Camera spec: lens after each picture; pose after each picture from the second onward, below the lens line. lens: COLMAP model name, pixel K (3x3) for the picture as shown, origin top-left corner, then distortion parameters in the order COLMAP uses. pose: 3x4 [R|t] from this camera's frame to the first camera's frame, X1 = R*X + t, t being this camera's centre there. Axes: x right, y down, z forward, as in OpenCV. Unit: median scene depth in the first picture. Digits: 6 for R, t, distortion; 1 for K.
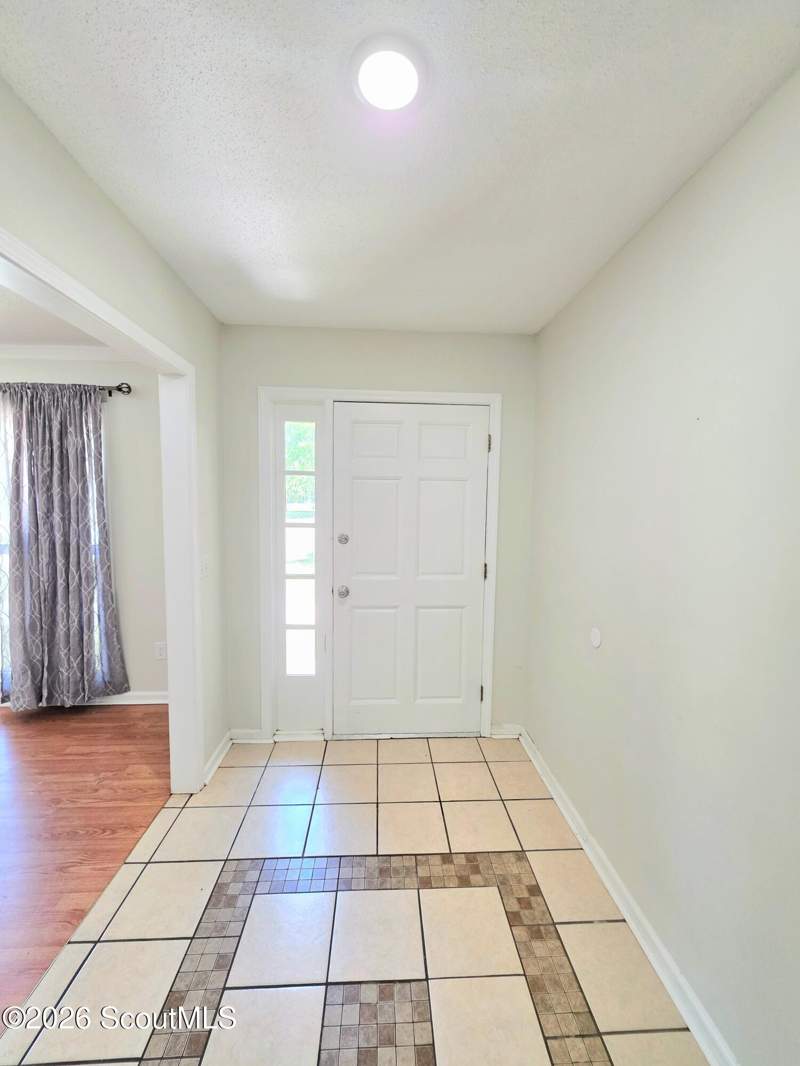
lens RADIAL K [[426.1, 0, 398.5], [0, 426.1, 531.2], [0, 0, 1]] dist [0.003977, -0.000586]
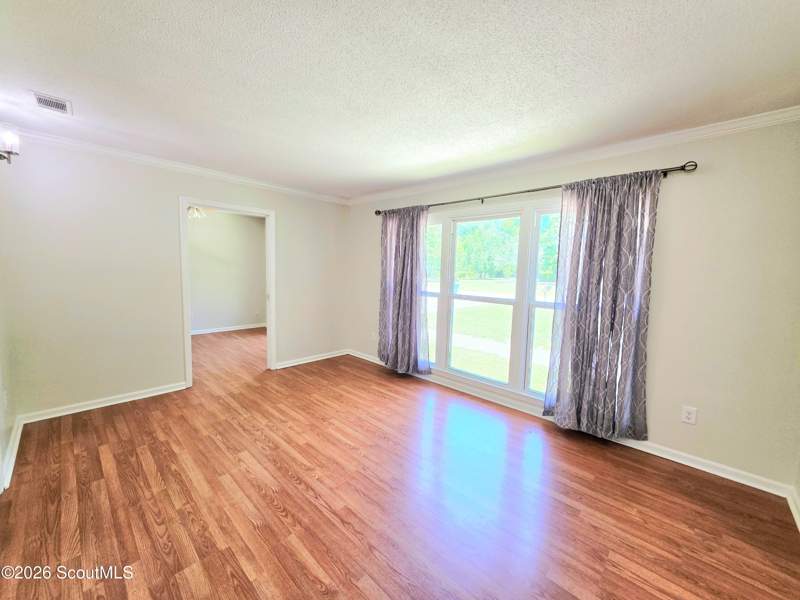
lens RADIAL K [[319.8, 0, 402.5], [0, 319.8, 299.5], [0, 0, 1]] dist [0.003977, -0.000586]
pose [[0.689571, 0.075475, -0.720275, -0.539018], [-0.074550, 0.996669, 0.033065, 0.025489], [0.720371, 0.030895, 0.692900, -0.069021]]
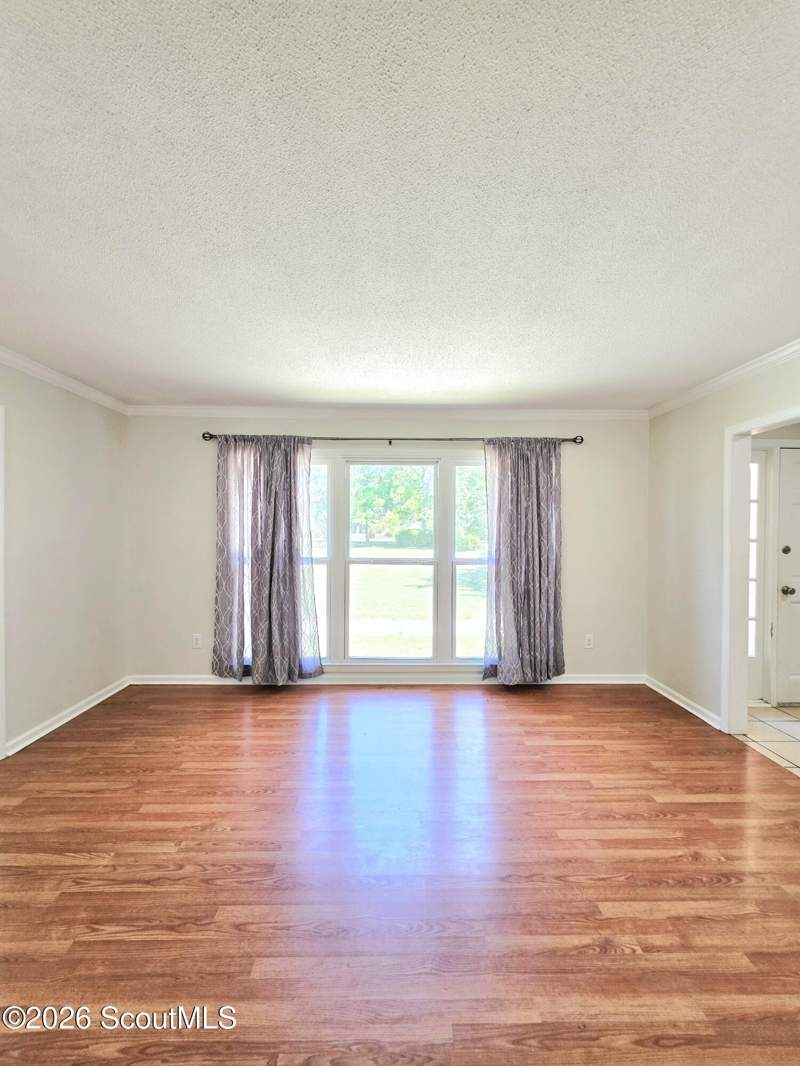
lens RADIAL K [[426.1, 0, 407.6], [0, 426.1, 535.0], [0, 0, 1]] dist [0.003977, -0.000586]
pose [[0.999393, -0.006874, -0.034153, -1.147029], [0.004778, 0.998122, -0.061070, 0.041875], [0.034509, 0.060870, 0.997549, -0.336675]]
